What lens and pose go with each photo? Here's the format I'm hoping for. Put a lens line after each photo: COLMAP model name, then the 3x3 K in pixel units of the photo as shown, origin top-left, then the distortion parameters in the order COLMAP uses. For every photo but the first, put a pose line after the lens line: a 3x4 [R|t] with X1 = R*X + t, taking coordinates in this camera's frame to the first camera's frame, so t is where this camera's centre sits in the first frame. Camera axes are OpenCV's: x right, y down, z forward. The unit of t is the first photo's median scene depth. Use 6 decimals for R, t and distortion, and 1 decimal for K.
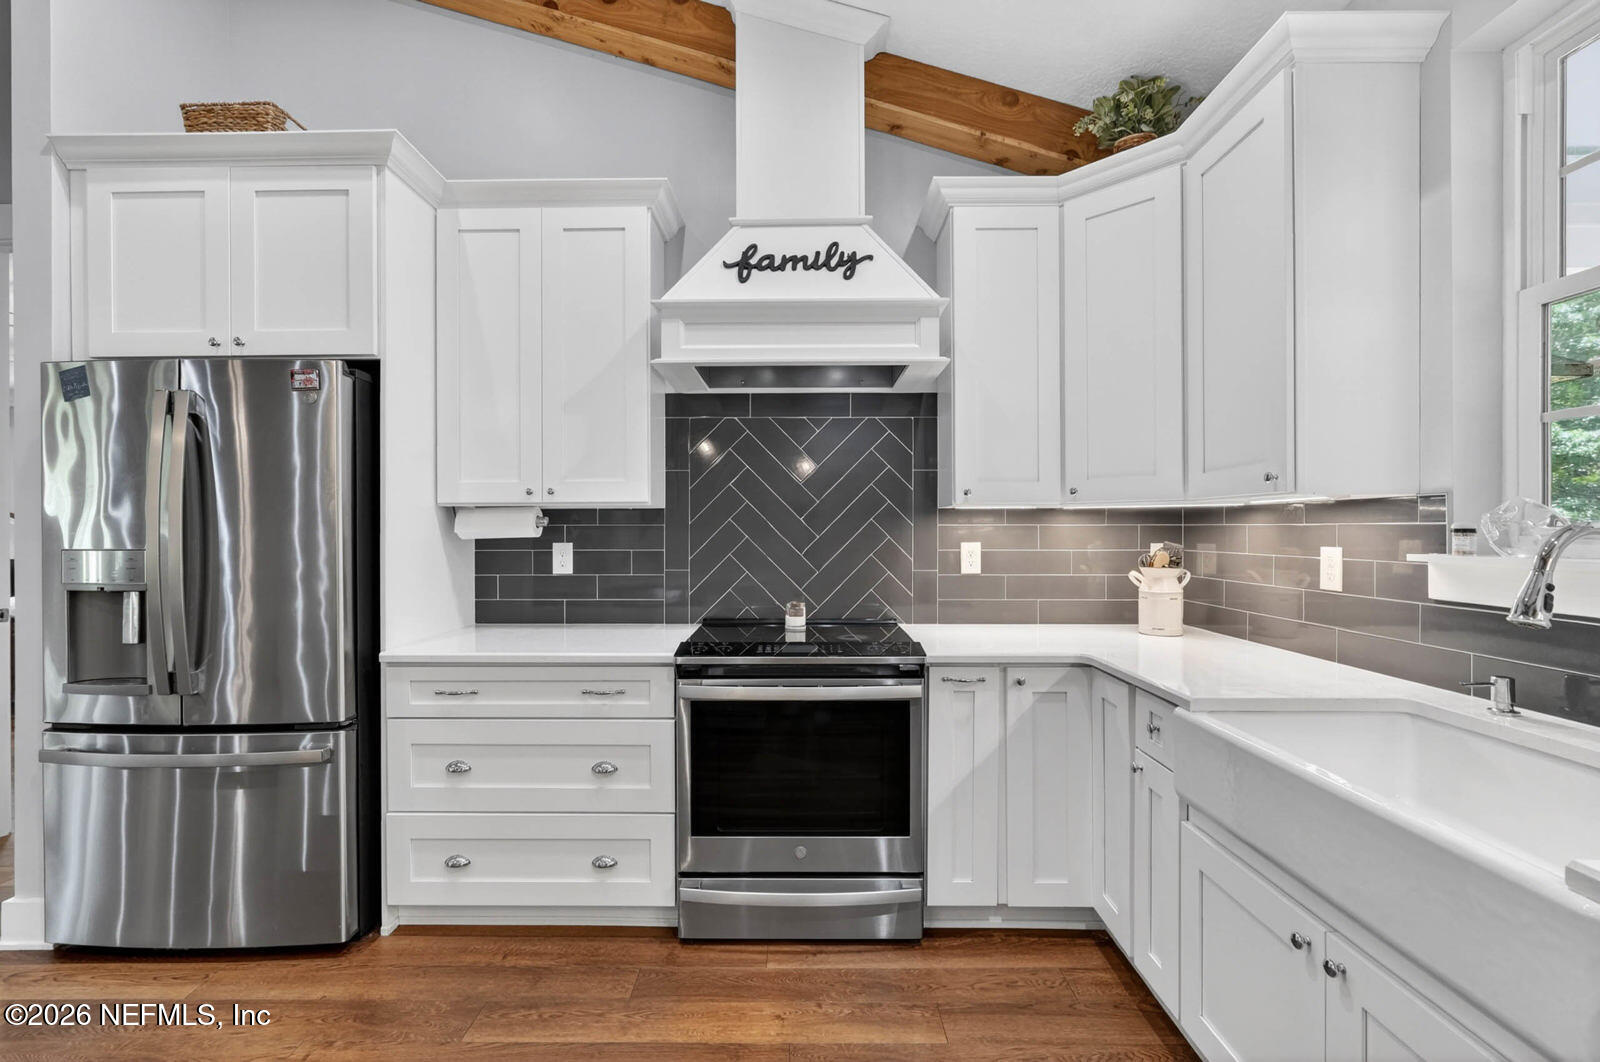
lens RADIAL K [[712.5, 0, 798.1], [0, 712.5, 526.7], [0, 0, 1]] dist [-0.010085, 0.001667]
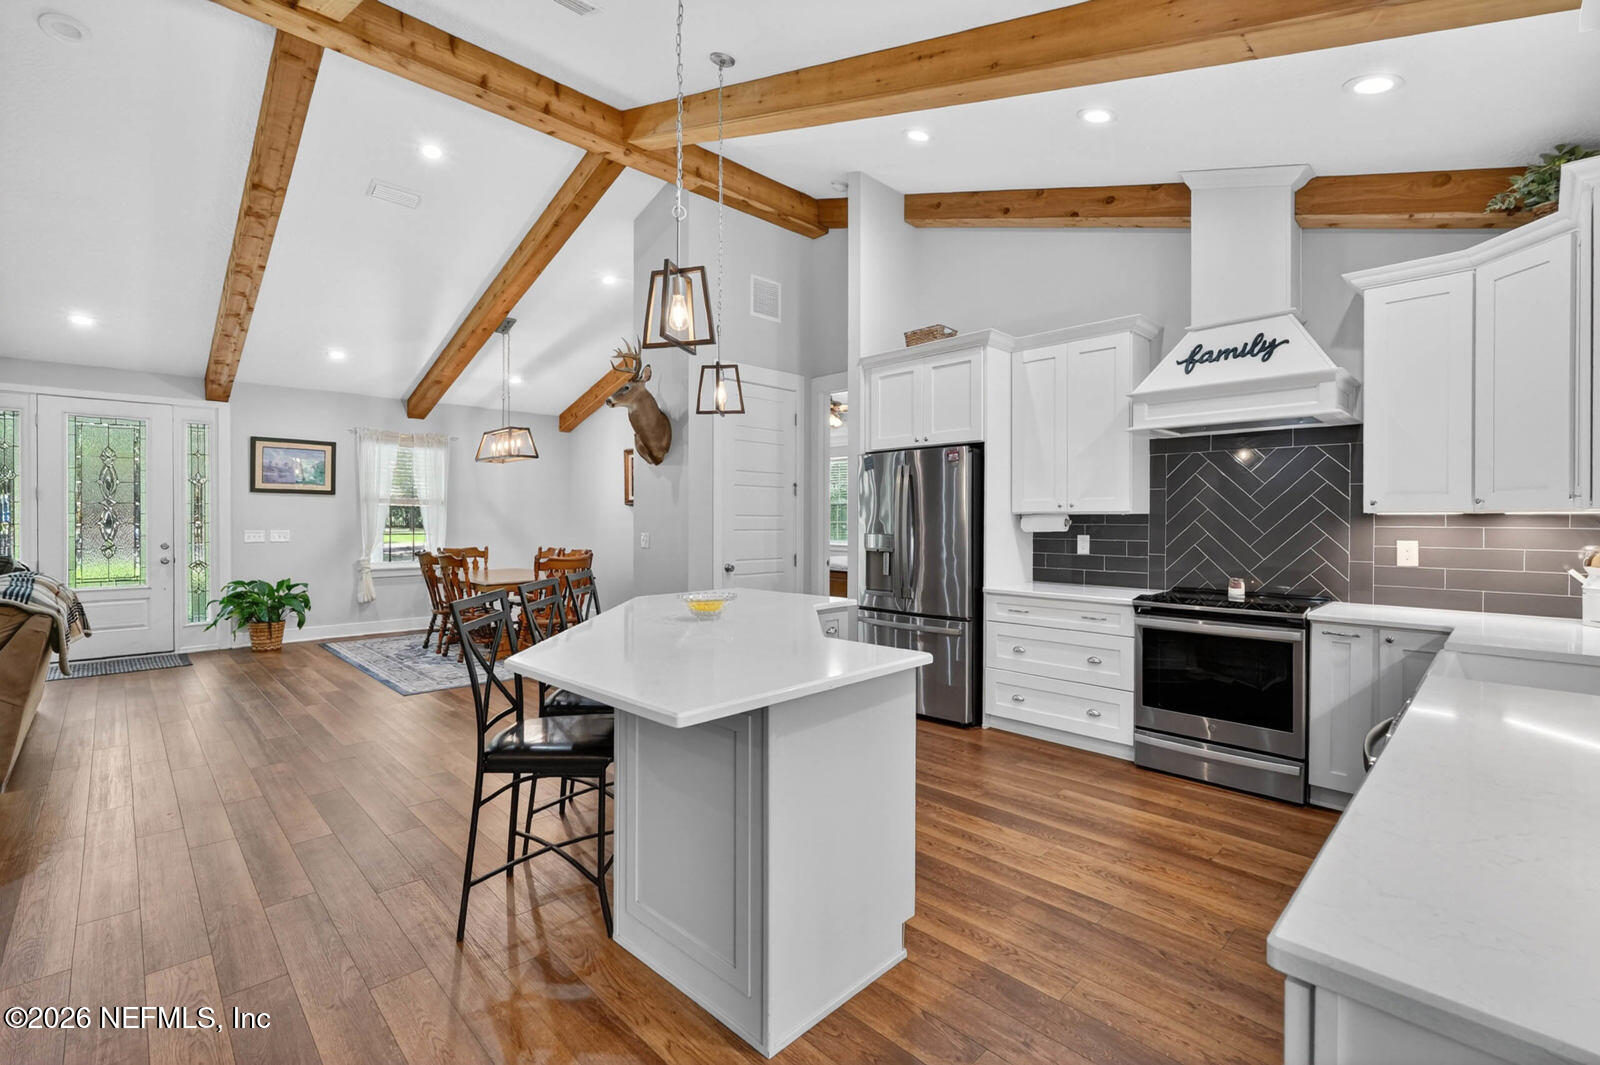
lens RADIAL K [[712.5, 0, 791.0], [0, 712.5, 525.8], [0, 0, 1]] dist [-0.010085, 0.001667]
pose [[0.694534, 0.009373, -0.719399, 0.447785], [-0.004189, 0.999951, 0.008984, -0.012629], [0.719448, -0.003226, 0.694539, -0.737086]]
